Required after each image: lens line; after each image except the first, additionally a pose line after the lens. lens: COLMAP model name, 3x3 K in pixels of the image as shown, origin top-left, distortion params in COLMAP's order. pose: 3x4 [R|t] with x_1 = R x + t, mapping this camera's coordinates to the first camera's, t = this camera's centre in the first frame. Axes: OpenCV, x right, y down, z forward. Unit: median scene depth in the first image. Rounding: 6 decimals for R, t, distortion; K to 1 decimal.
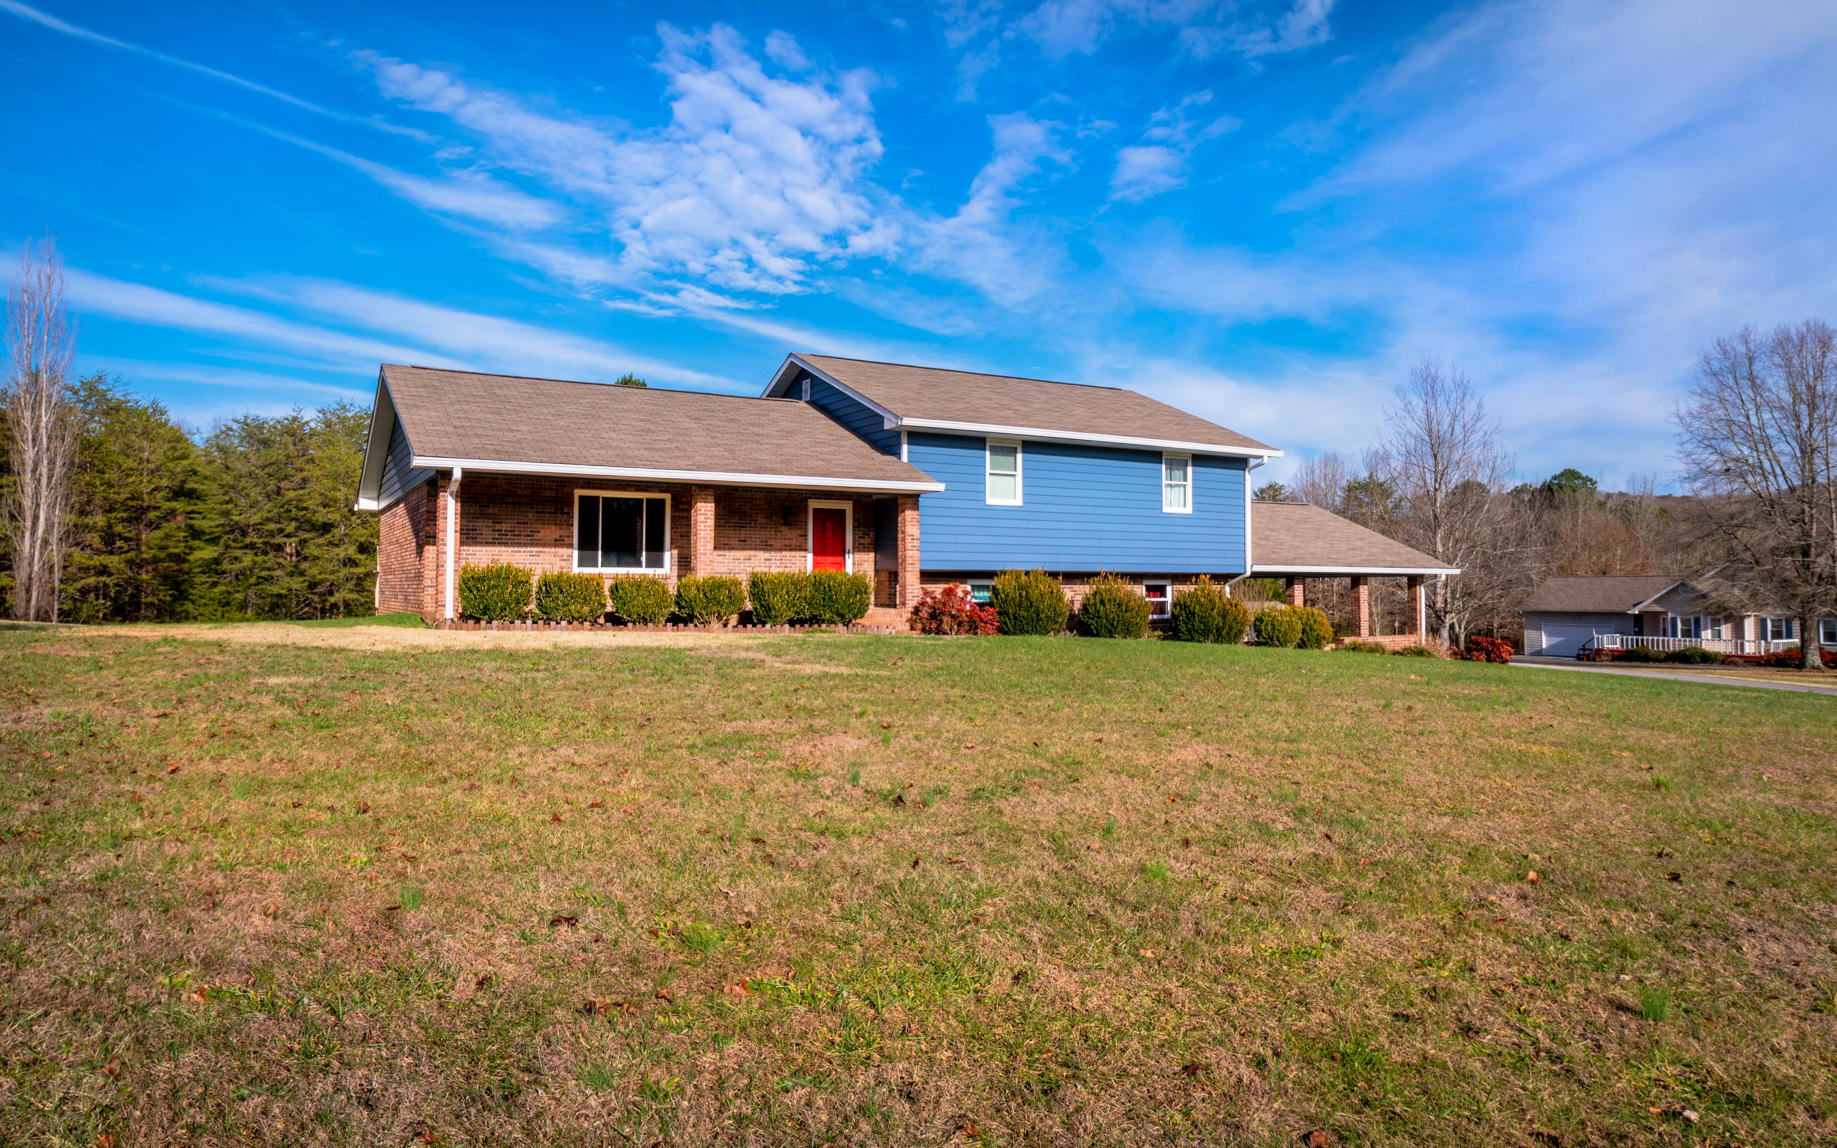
lens RADIAL K [[1071.4, 0, 918.7], [0, 1071.4, 572.8], [0, 0, 1]] dist [-0.001769, -0.000370]
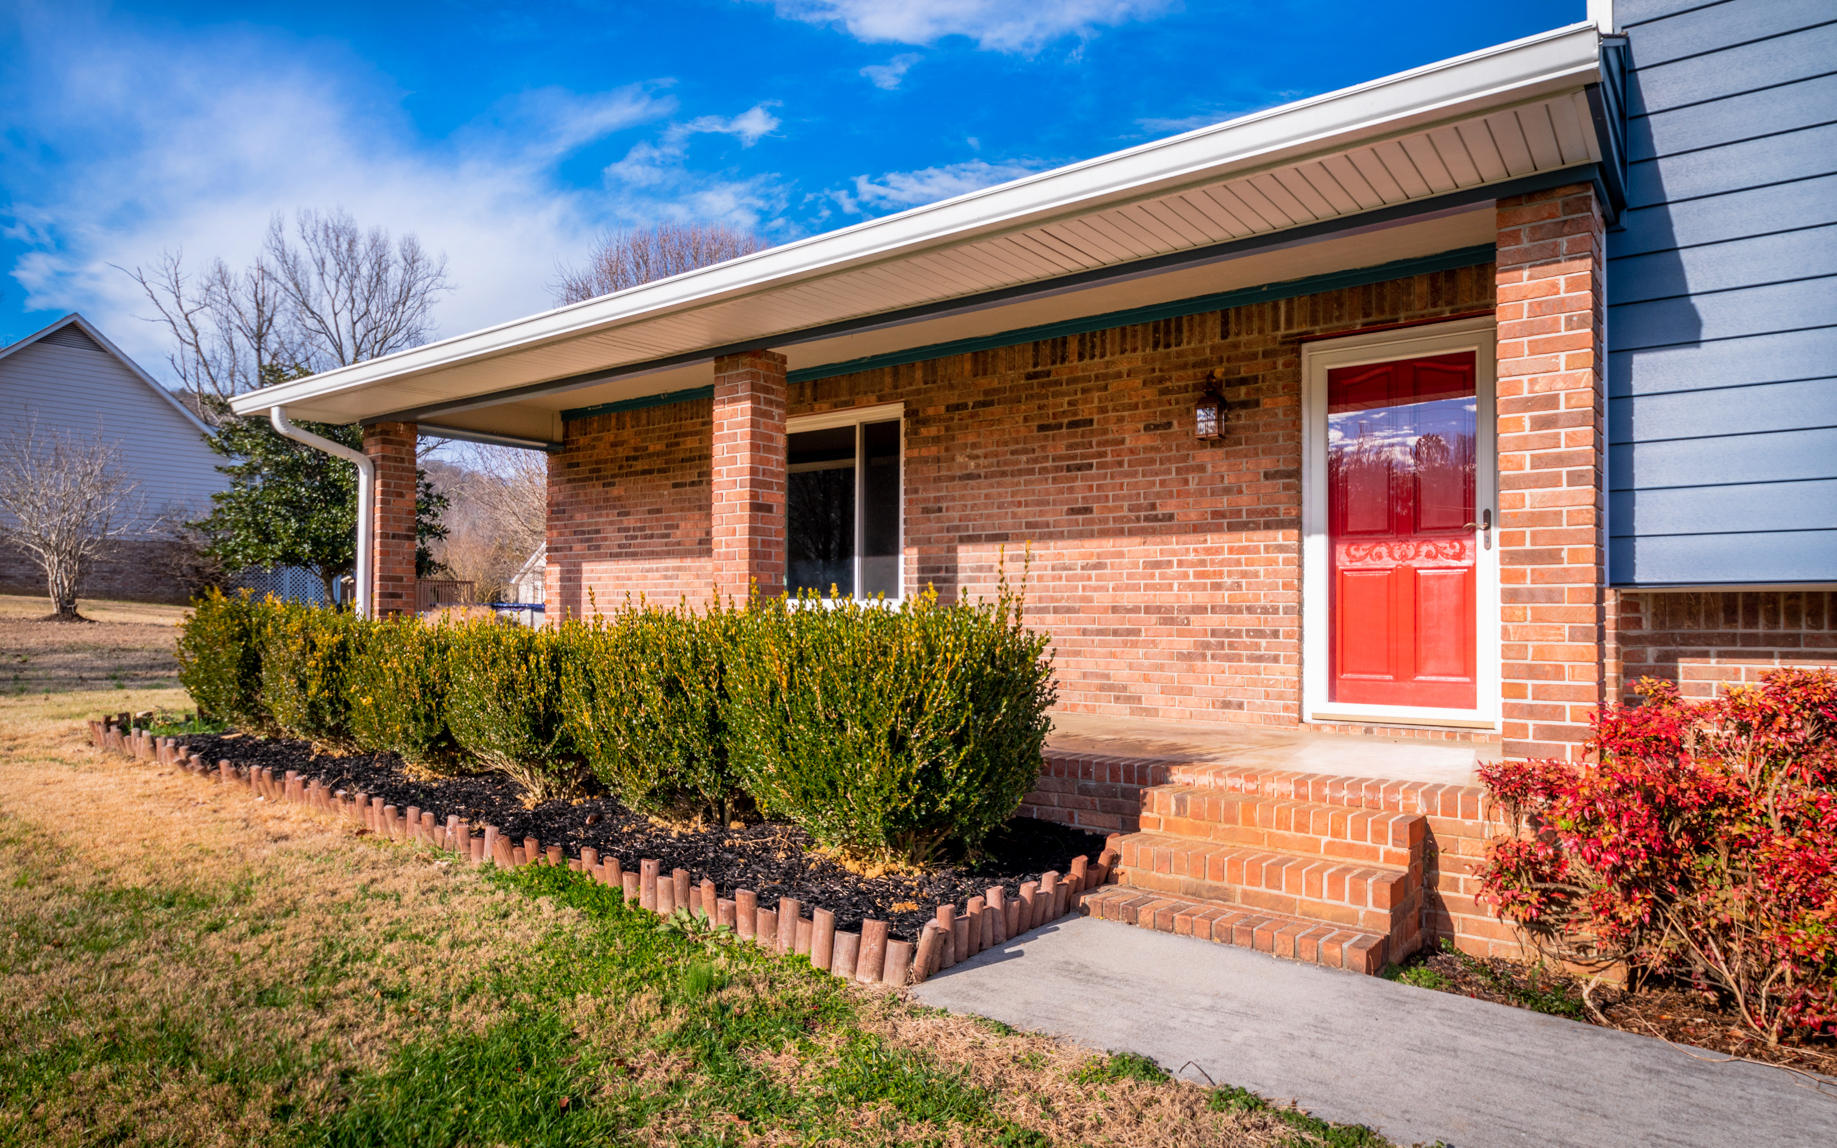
lens RADIAL K [[1071.4, 0, 918.4], [0, 1071.4, 582.0], [0, 0, 1]] dist [-0.001769, -0.000370]
pose [[0.381705, -0.025117, -0.923943, 0.144380], [0.012717, 0.999679, -0.021922, -0.001300], [0.924197, -0.003382, 0.381902, 1.006652]]
